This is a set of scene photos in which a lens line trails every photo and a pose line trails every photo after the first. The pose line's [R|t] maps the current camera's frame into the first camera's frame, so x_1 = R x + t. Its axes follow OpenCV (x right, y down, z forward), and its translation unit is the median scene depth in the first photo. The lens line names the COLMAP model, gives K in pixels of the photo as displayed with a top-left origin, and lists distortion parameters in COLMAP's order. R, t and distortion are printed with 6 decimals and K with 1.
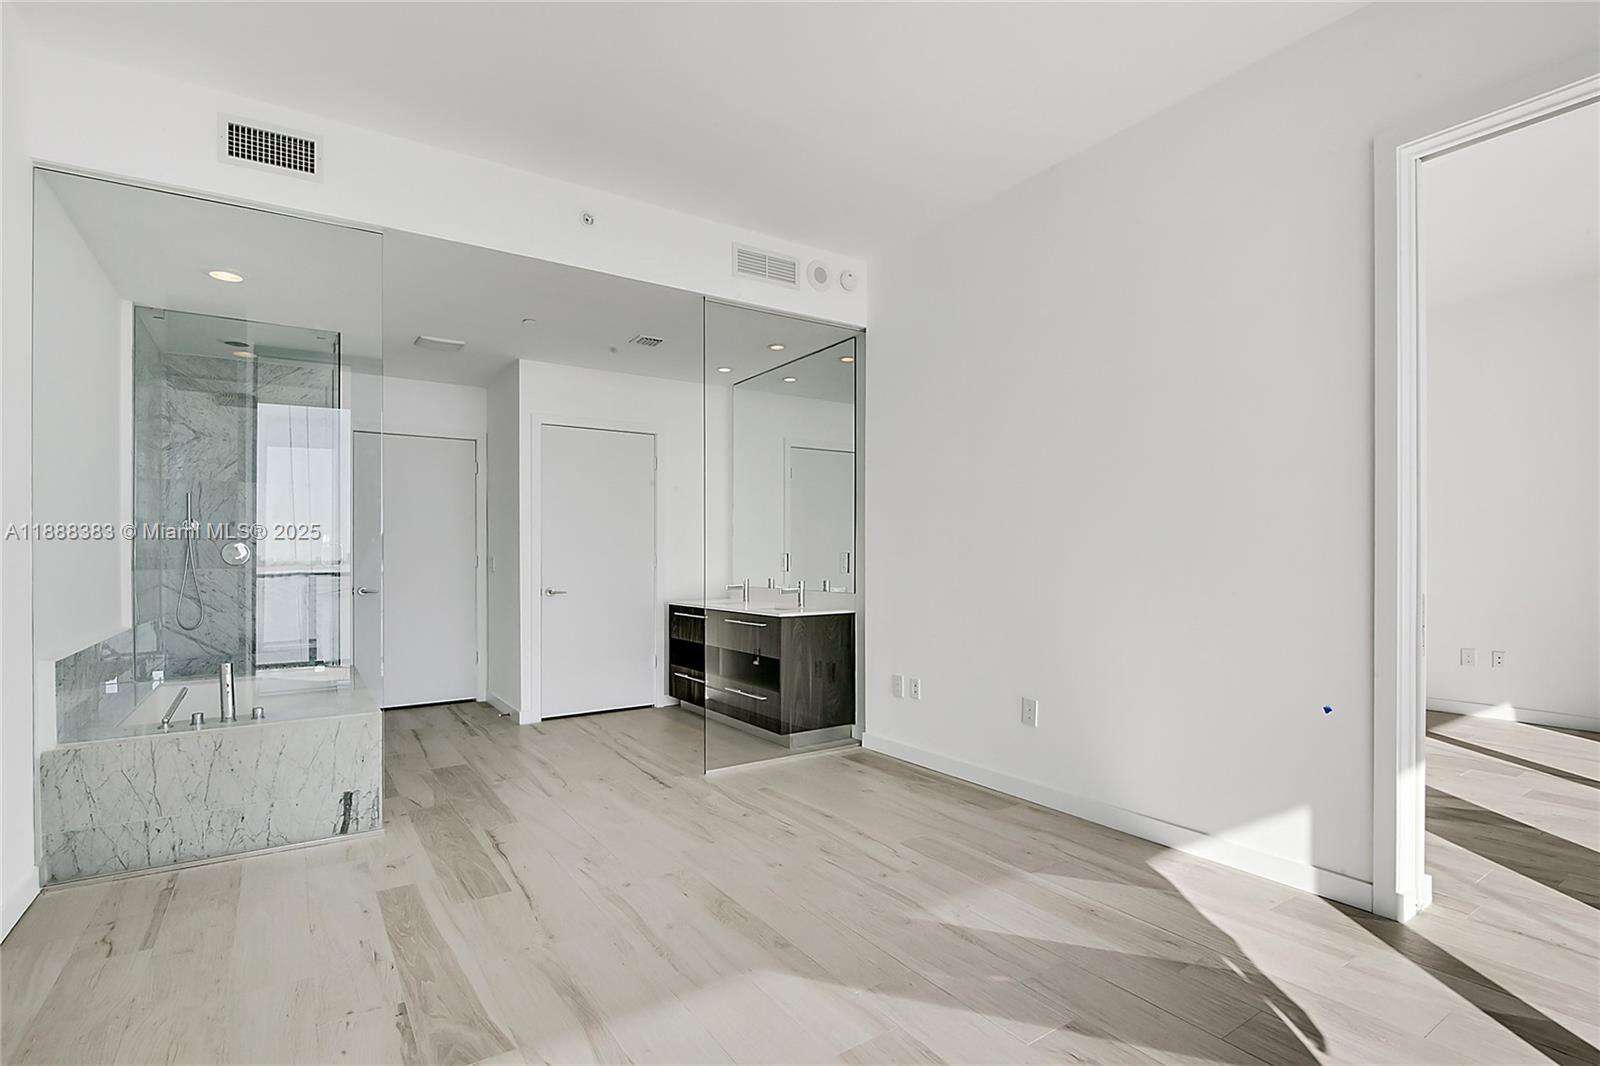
lens RADIAL K [[762.6, 0, 801.4], [0, 762.6, 555.6], [0, 0, 1]] dist [0.027413, -0.029160]
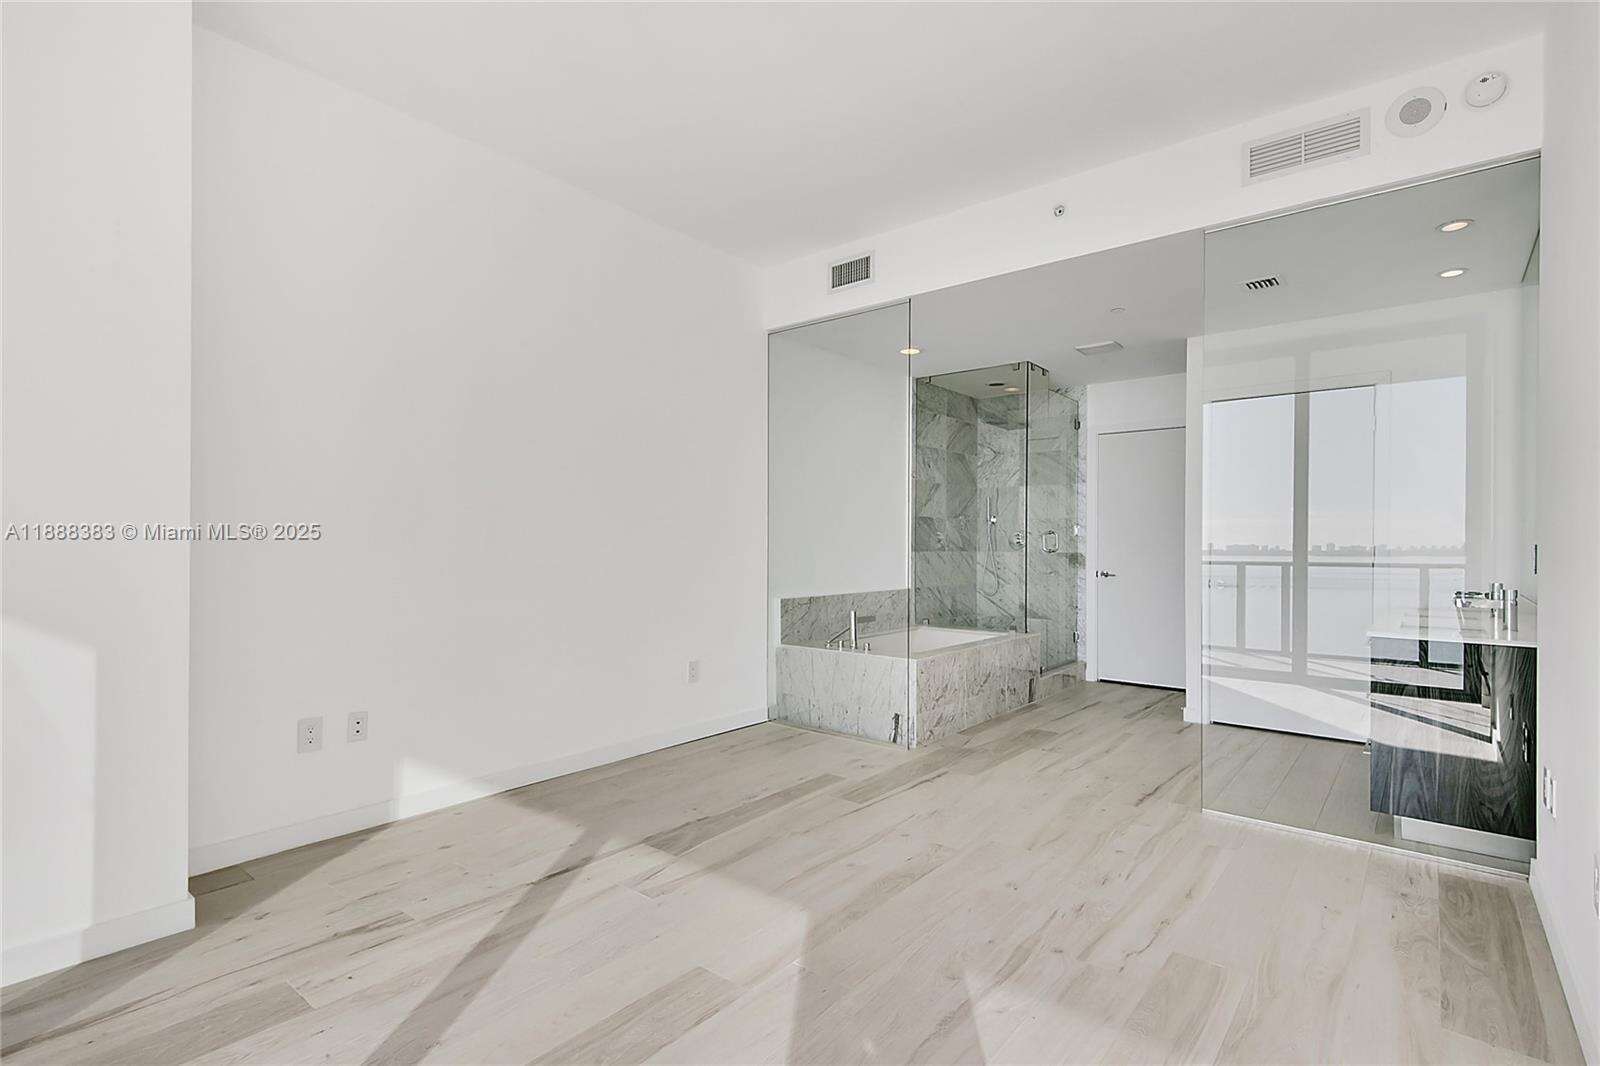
lens RADIAL K [[751.0, 0, 796.7], [0, 751.0, 541.2], [0, 0, 1]] dist [0.003066, -0.000078]
pose [[0.294485, 0.004660, -0.955645, 0.535014], [-0.007458, 0.999969, 0.002578, -0.003139], [0.955627, 0.006368, 0.294510, 0.356974]]
